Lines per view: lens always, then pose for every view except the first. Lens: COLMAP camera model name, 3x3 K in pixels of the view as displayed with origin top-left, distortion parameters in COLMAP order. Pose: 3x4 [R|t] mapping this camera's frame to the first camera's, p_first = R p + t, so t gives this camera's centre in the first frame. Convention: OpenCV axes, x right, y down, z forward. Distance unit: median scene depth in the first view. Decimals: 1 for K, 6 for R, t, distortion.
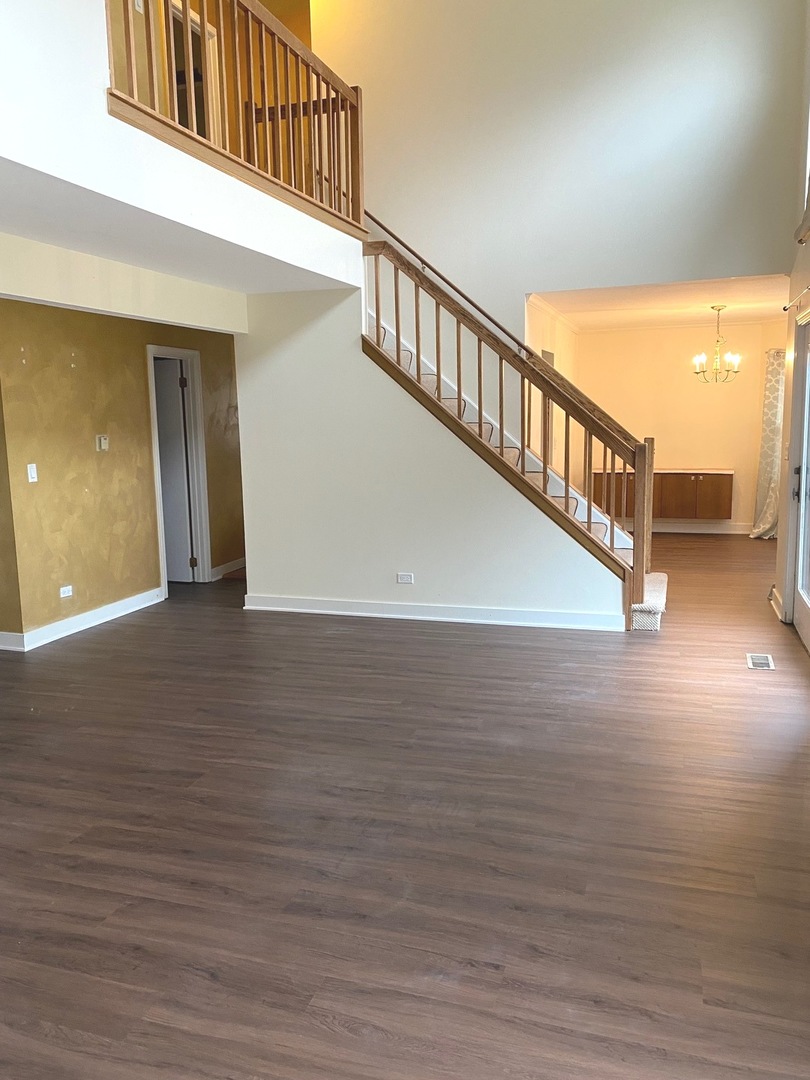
lens RADIAL K [[808.6, 0, 404.3], [0, 808.6, 525.1], [0, 0, 1]] dist [0.006441, 0.002768]
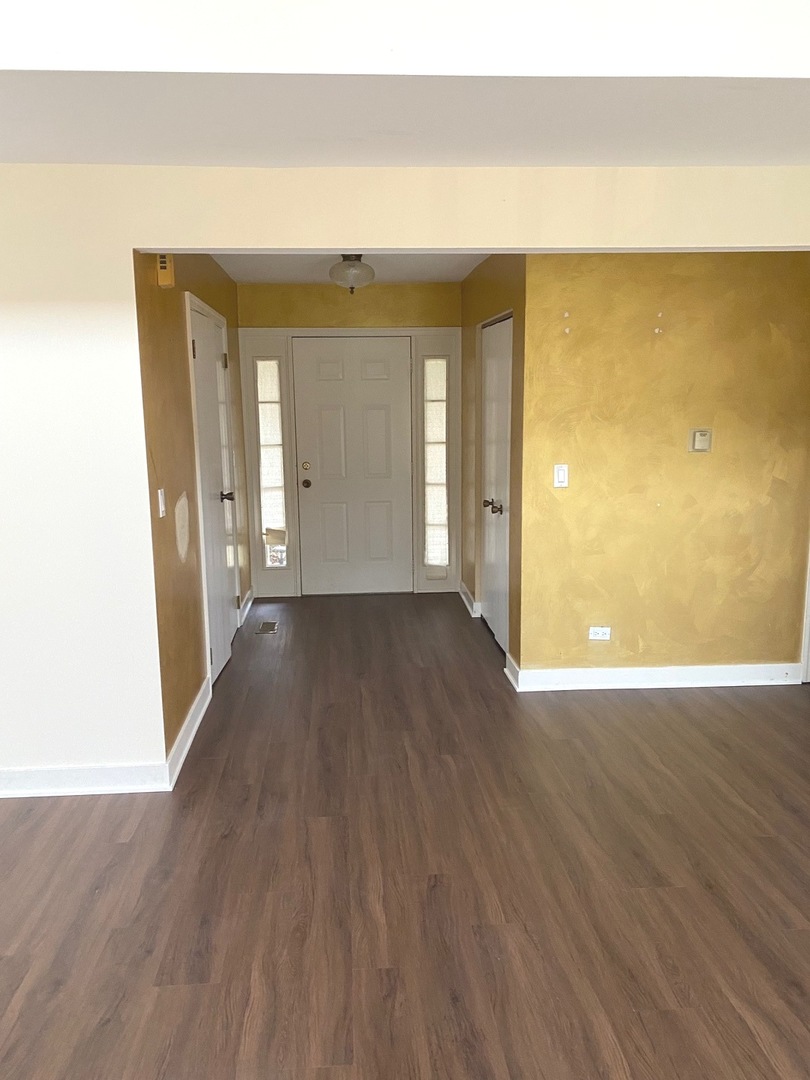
lens RADIAL K [[822.1, 0, 405.0], [0, 822.1, 540.0], [0, 0, 1]] dist [0.081629, -0.094947]
pose [[0.375938, 0.167187, -0.911438, 0.209836], [-0.124545, 0.983781, 0.129087, -0.082337], [0.918237, 0.064986, 0.390663, 0.522338]]
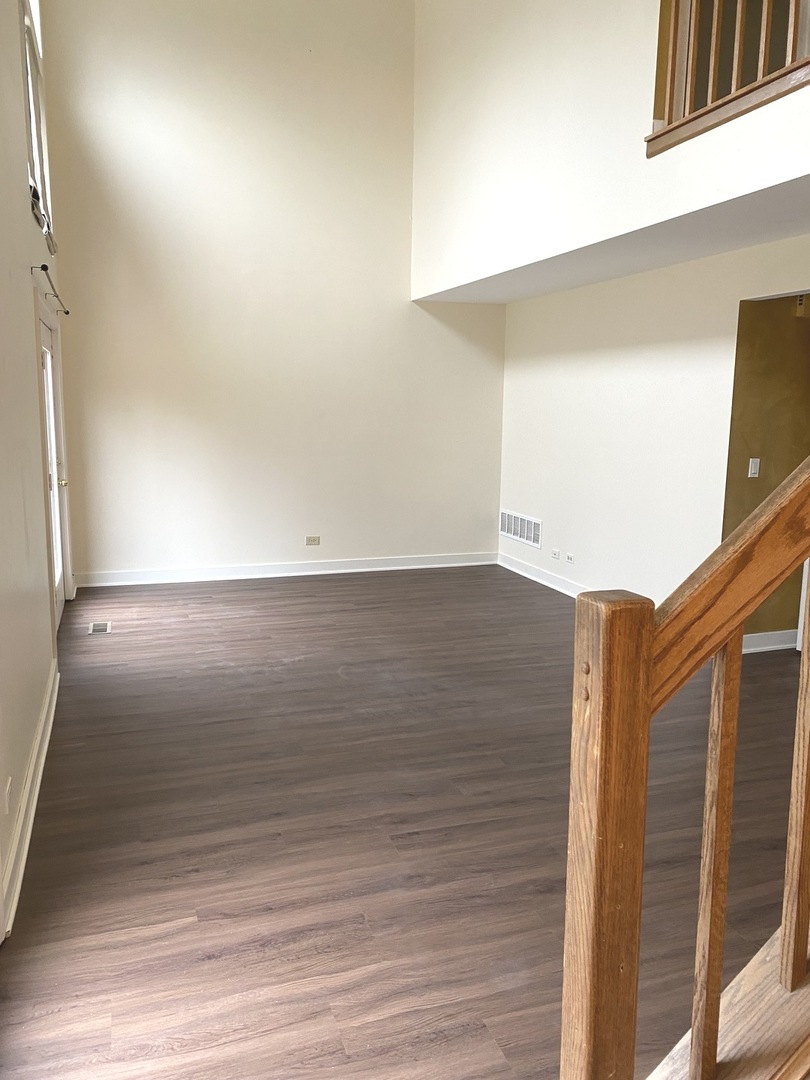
lens RADIAL K [[842.4, 0, 395.1], [0, 842.4, 540.8], [0, 0, 1]] dist [0.035354, -0.001592]
pose [[-0.798156, 0.107988, -0.592694, 0.430918], [-0.081482, 0.955414, 0.283804, -0.159087], [0.596916, 0.274814, -0.753770, 1.057923]]
